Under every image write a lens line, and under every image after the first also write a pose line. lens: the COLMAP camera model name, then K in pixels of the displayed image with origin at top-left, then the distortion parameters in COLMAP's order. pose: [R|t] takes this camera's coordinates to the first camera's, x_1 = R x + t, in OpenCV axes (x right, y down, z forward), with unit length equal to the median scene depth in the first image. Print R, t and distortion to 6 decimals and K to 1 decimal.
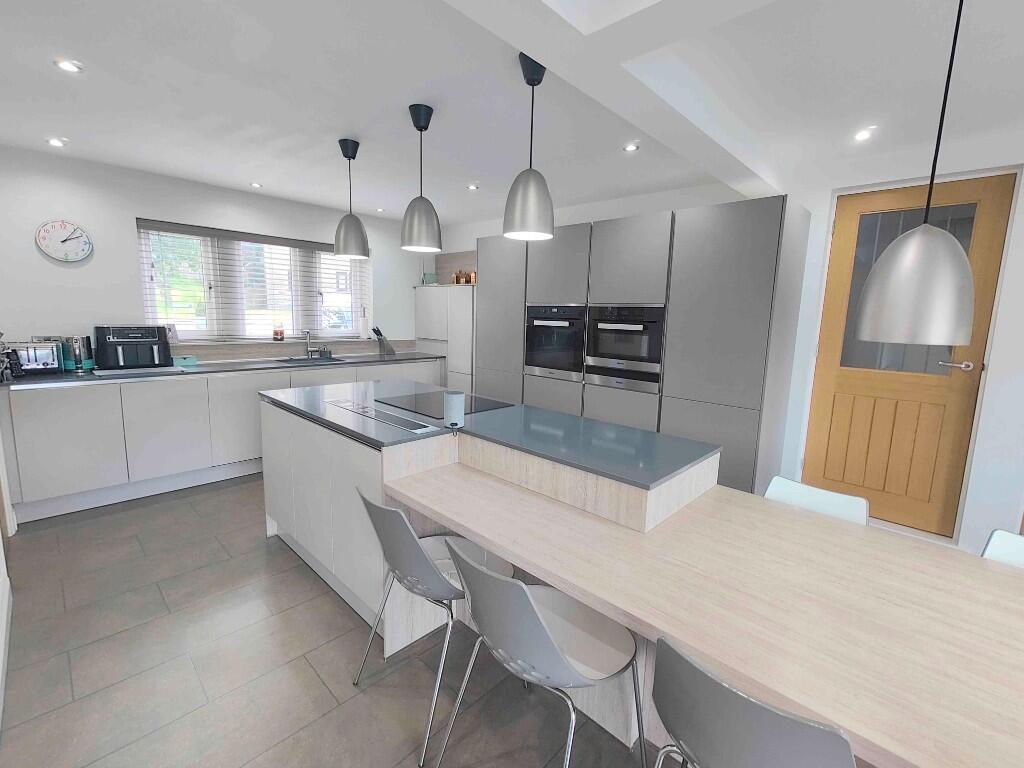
lens RADIAL K [[451.1, 0, 512.0], [0, 451.1, 384.0], [0, 0, 1]] dist [0.007269, 0.000124]
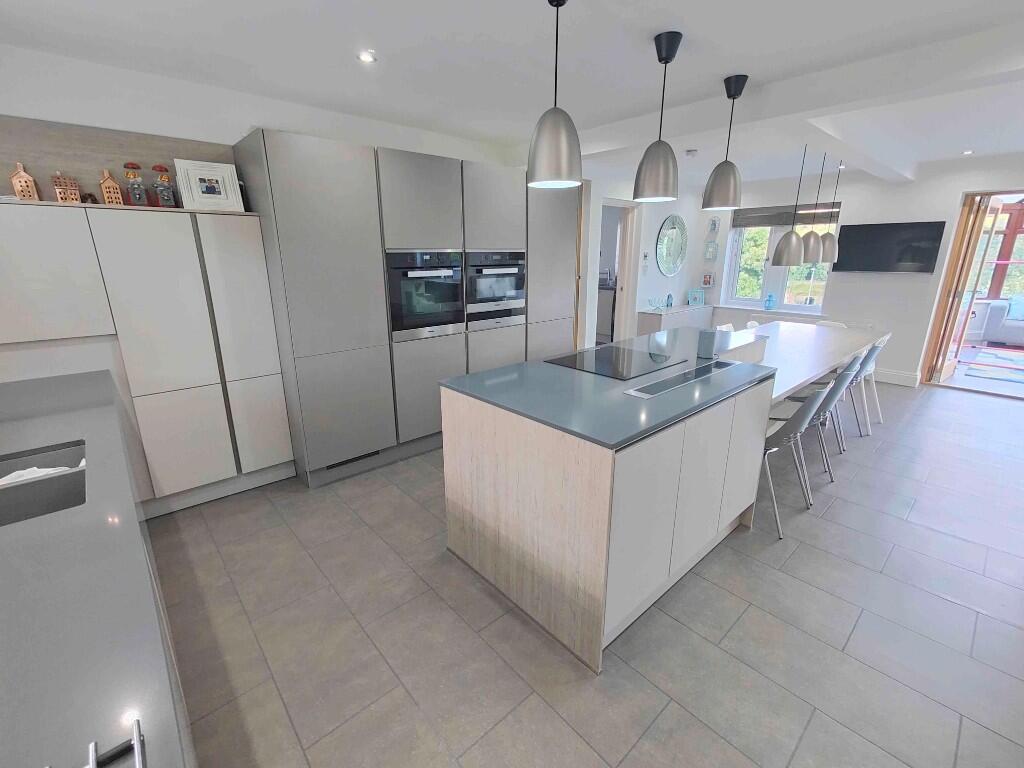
lens RADIAL K [[451.1, 0, 512.0], [0, 451.1, 384.0], [0, 0, 1]] dist [0.007269, 0.000124]
pose [[0.077572, -0.313198, 0.946515, -0.803858], [0.159666, 0.941024, 0.298295, -0.175014], [-0.984119, 0.127986, 0.123004, 0.801085]]
